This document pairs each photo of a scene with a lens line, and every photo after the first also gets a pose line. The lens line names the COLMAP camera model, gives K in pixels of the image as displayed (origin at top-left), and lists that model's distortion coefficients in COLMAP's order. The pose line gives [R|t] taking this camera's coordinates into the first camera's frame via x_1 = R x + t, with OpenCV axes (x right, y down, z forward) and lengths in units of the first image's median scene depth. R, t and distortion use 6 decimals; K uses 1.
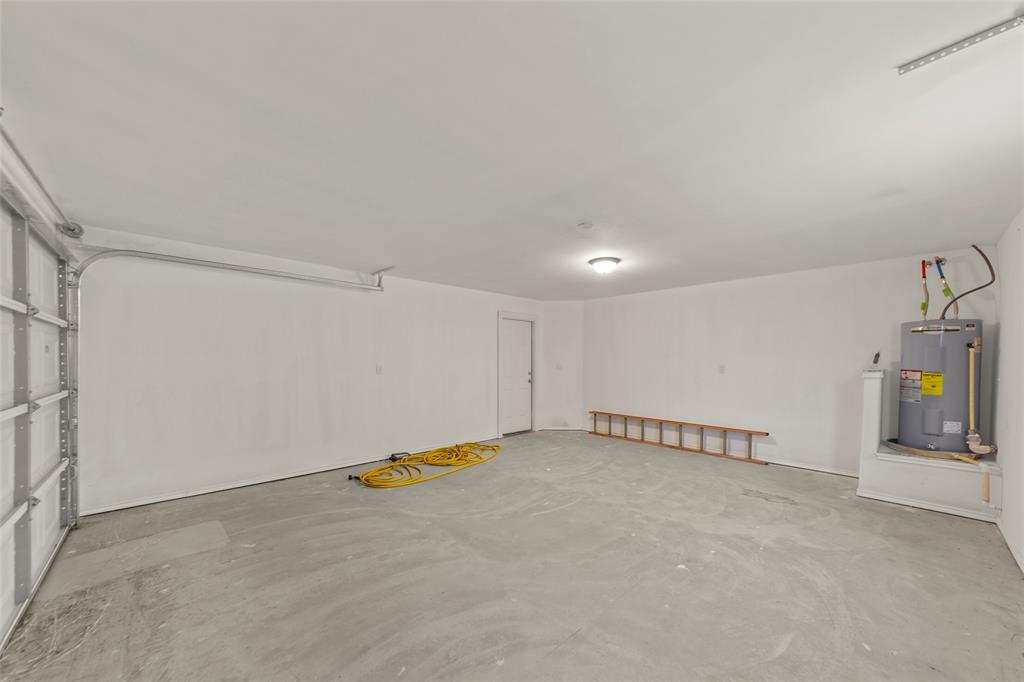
lens RADIAL K [[367.9, 0, 512.6], [0, 367.9, 348.1], [0, 0, 1]] dist [0.009404, -0.004791]
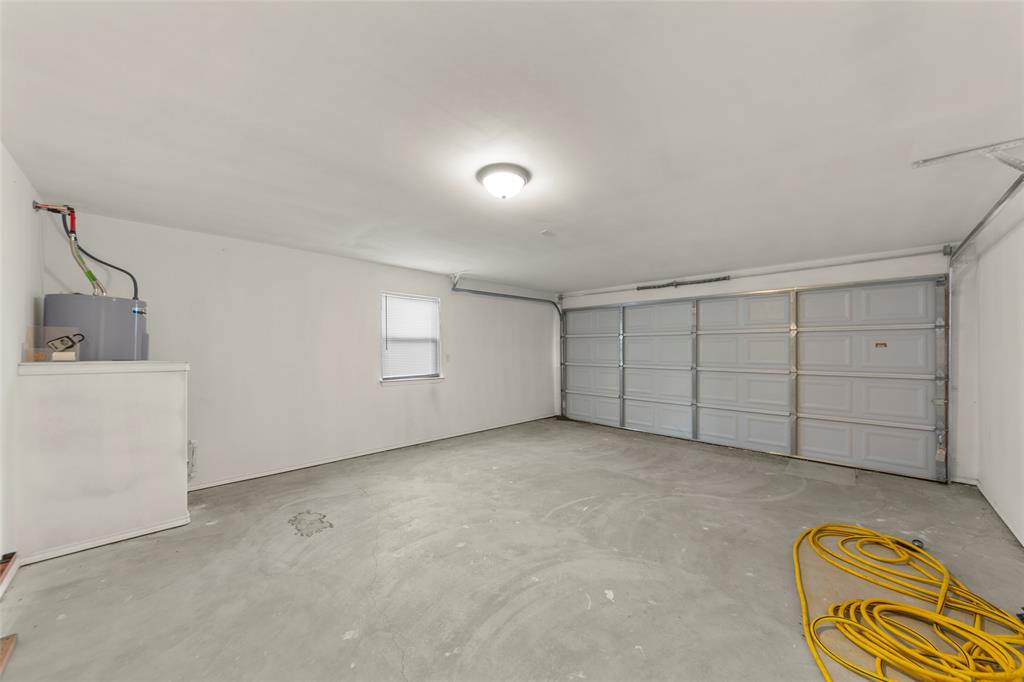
lens RADIAL K [[367.9, 0, 512.6], [0, 367.9, 348.1], [0, 0, 1]] dist [0.009404, -0.004791]
pose [[-0.999199, -0.006720, -0.039458, 0.323105], [-0.005270, 0.999311, -0.036745, 0.064990], [0.039678, -0.036507, -0.998545, 2.001461]]
